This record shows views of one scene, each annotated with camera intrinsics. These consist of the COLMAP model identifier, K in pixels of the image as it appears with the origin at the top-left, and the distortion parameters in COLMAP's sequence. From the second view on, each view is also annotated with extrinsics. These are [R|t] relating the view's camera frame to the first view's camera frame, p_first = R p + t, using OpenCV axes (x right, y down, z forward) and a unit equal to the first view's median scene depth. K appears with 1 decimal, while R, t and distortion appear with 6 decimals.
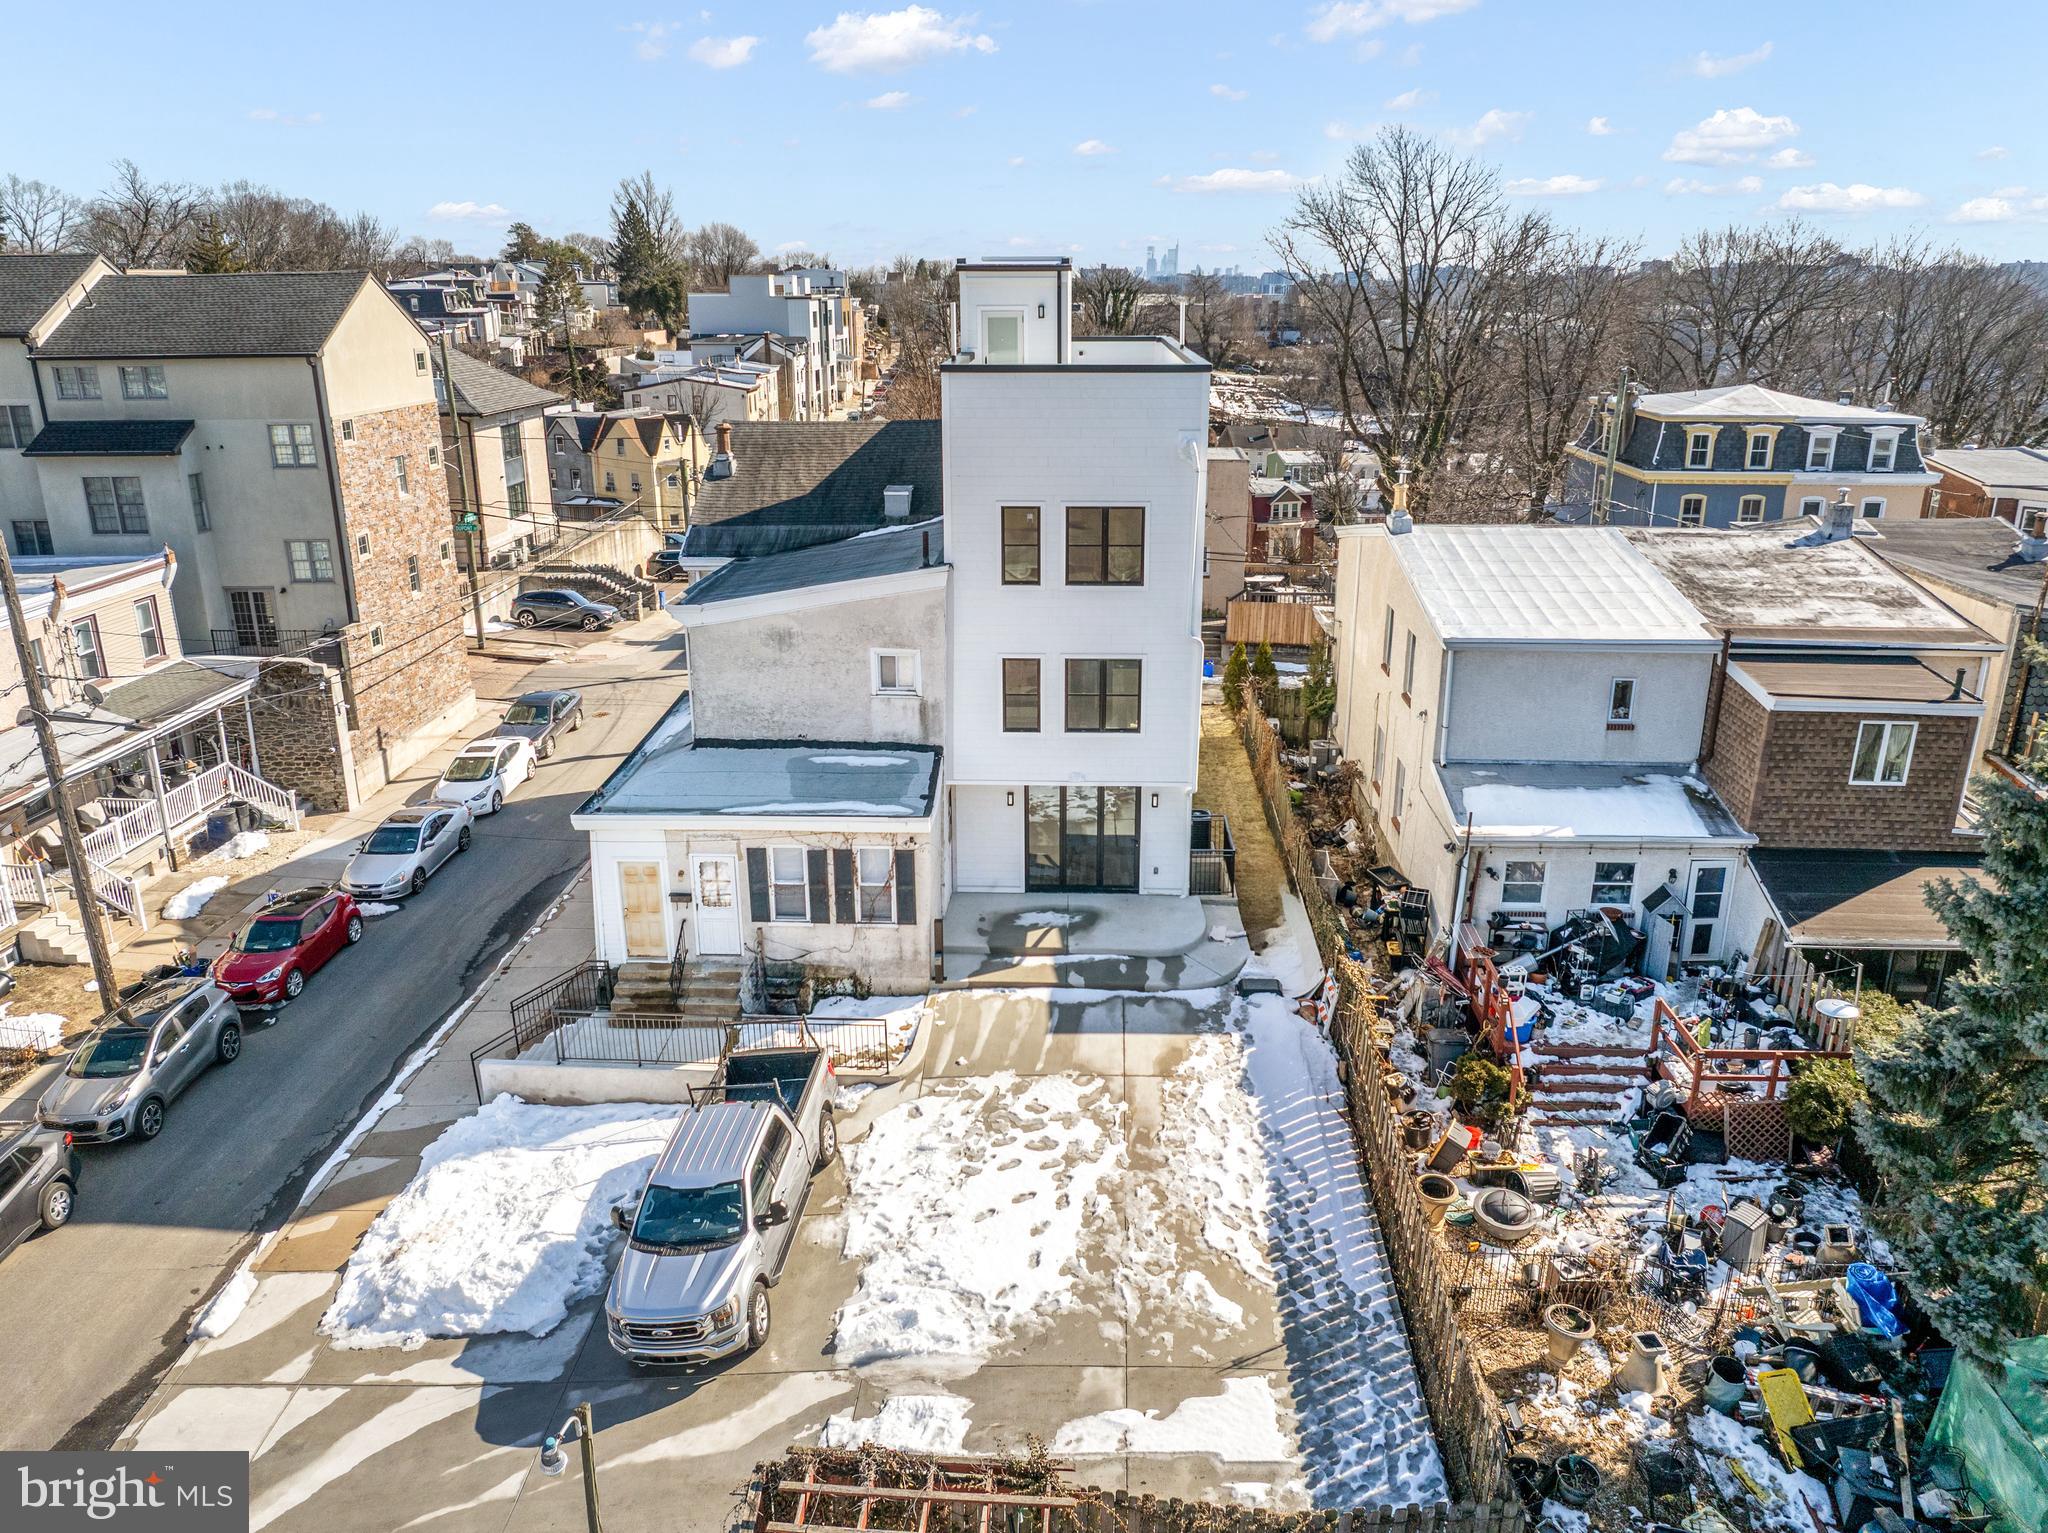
lens RADIAL K [[1516.4, 0, 1024.0], [0, 1516.4, 766.5], [0, 0, 1]] dist [0.005934, -0.087738]
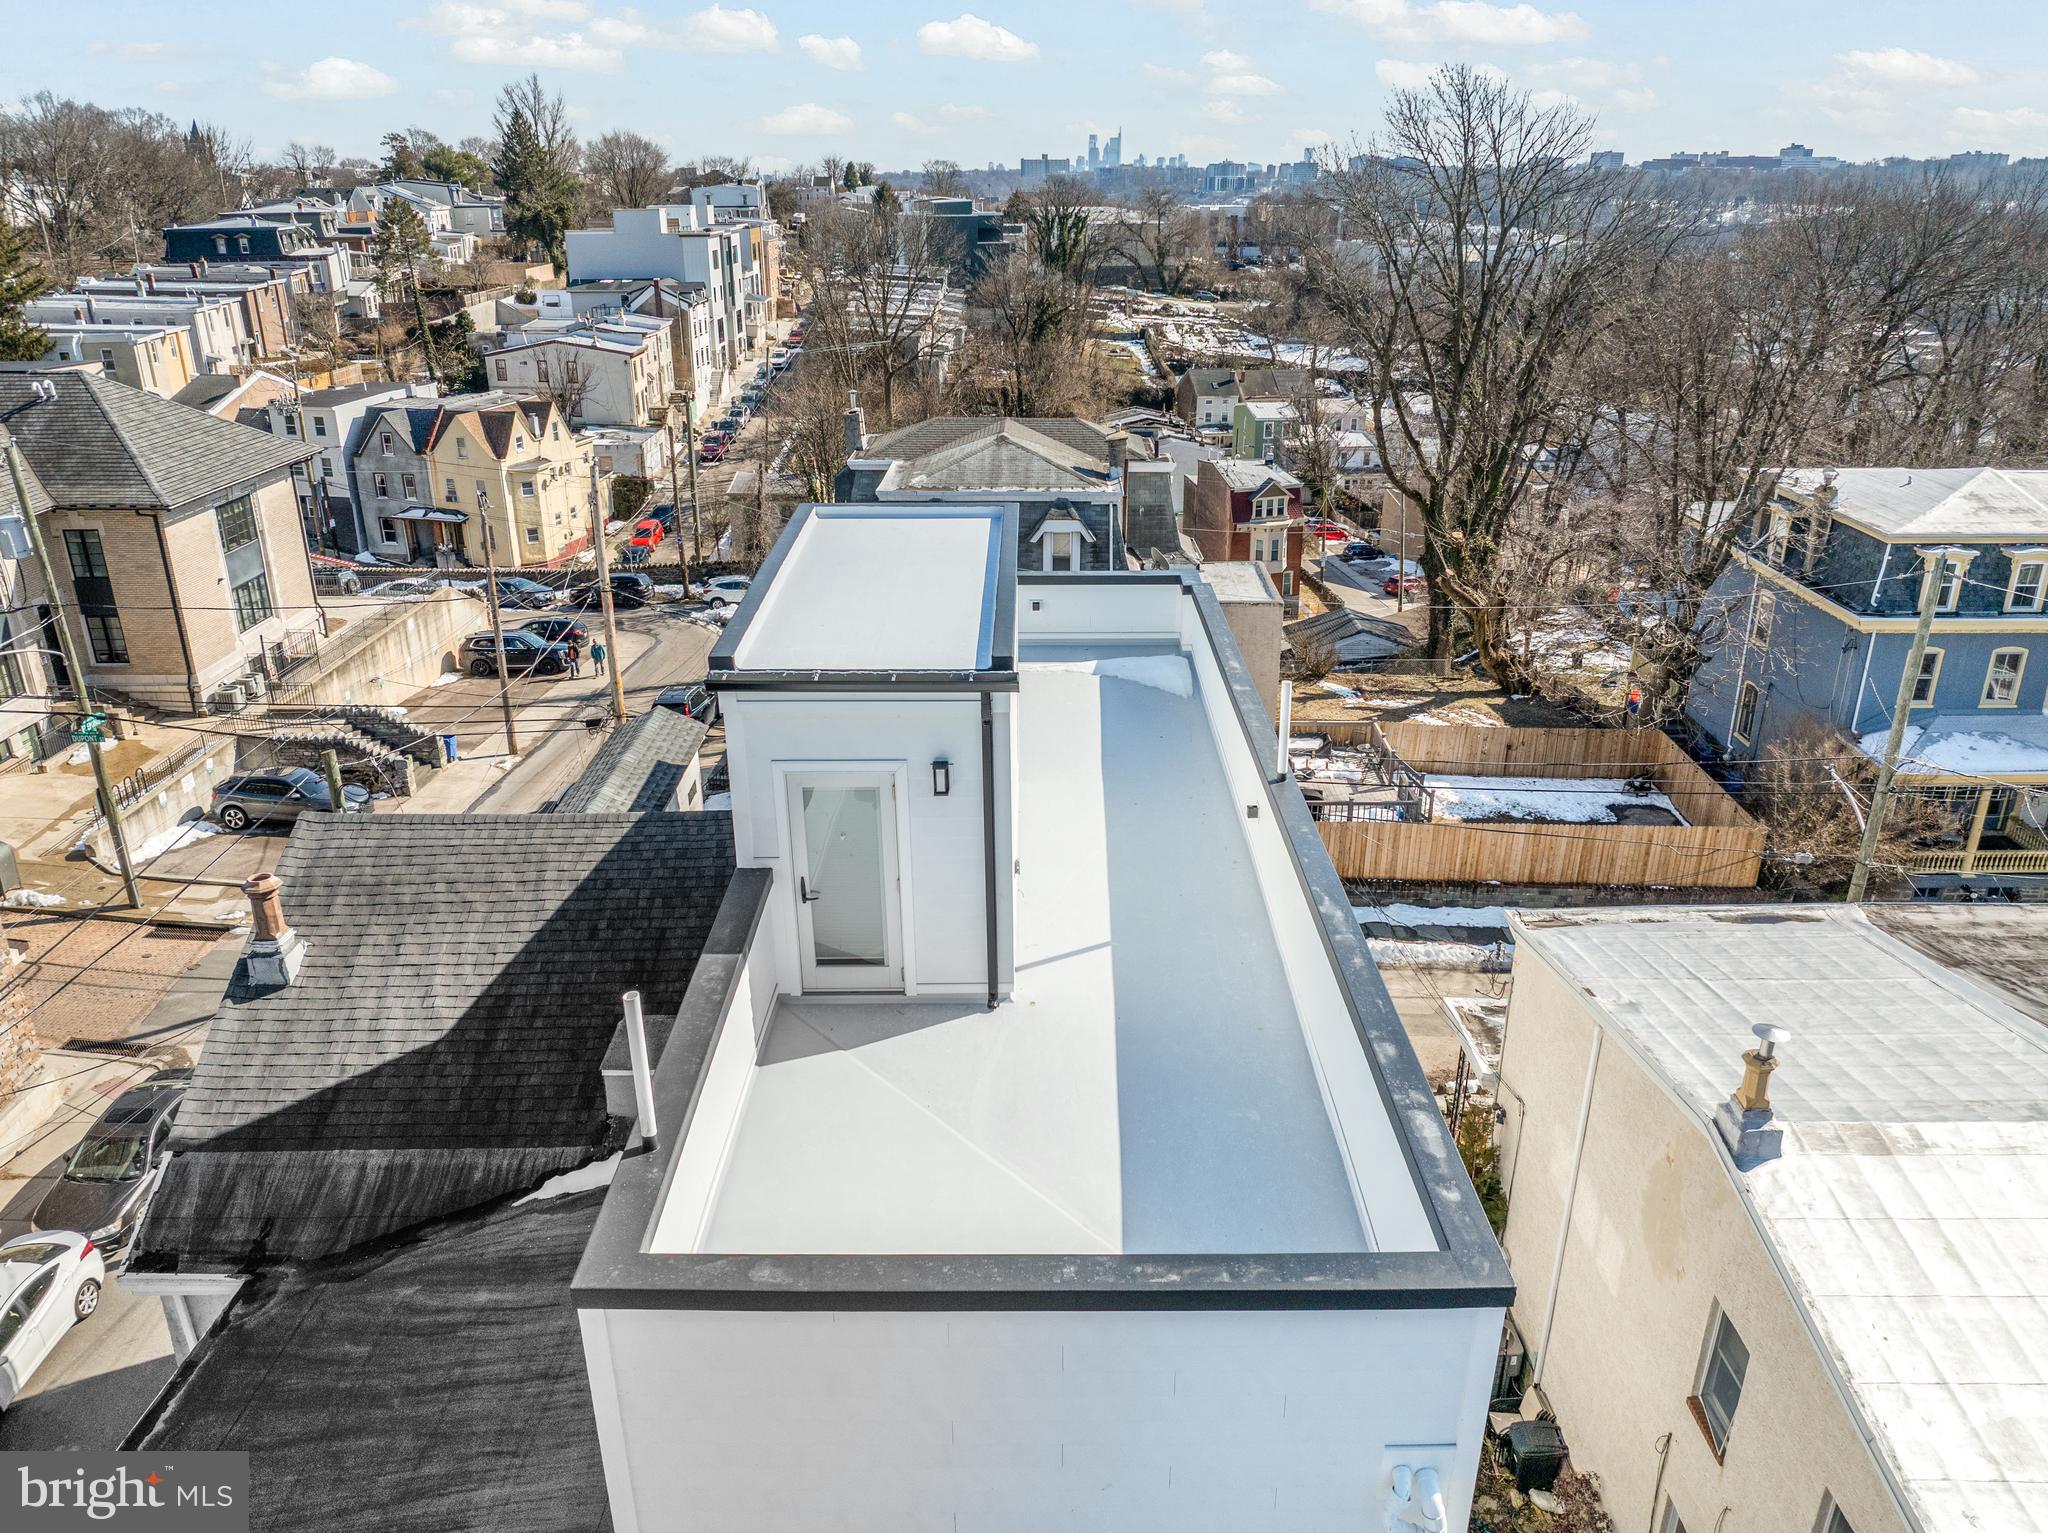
lens RADIAL K [[1509.5, 0, 1024.0], [0, 1509.5, 766.5], [0, 0, 1]] dist [-0.031939, 0.000876]
pose [[0.999298, -0.015469, 0.034110, 0.003909], [0.013063, 0.997485, 0.069668, -0.065353], [-0.035102, -0.069173, 0.996987, 0.123268]]
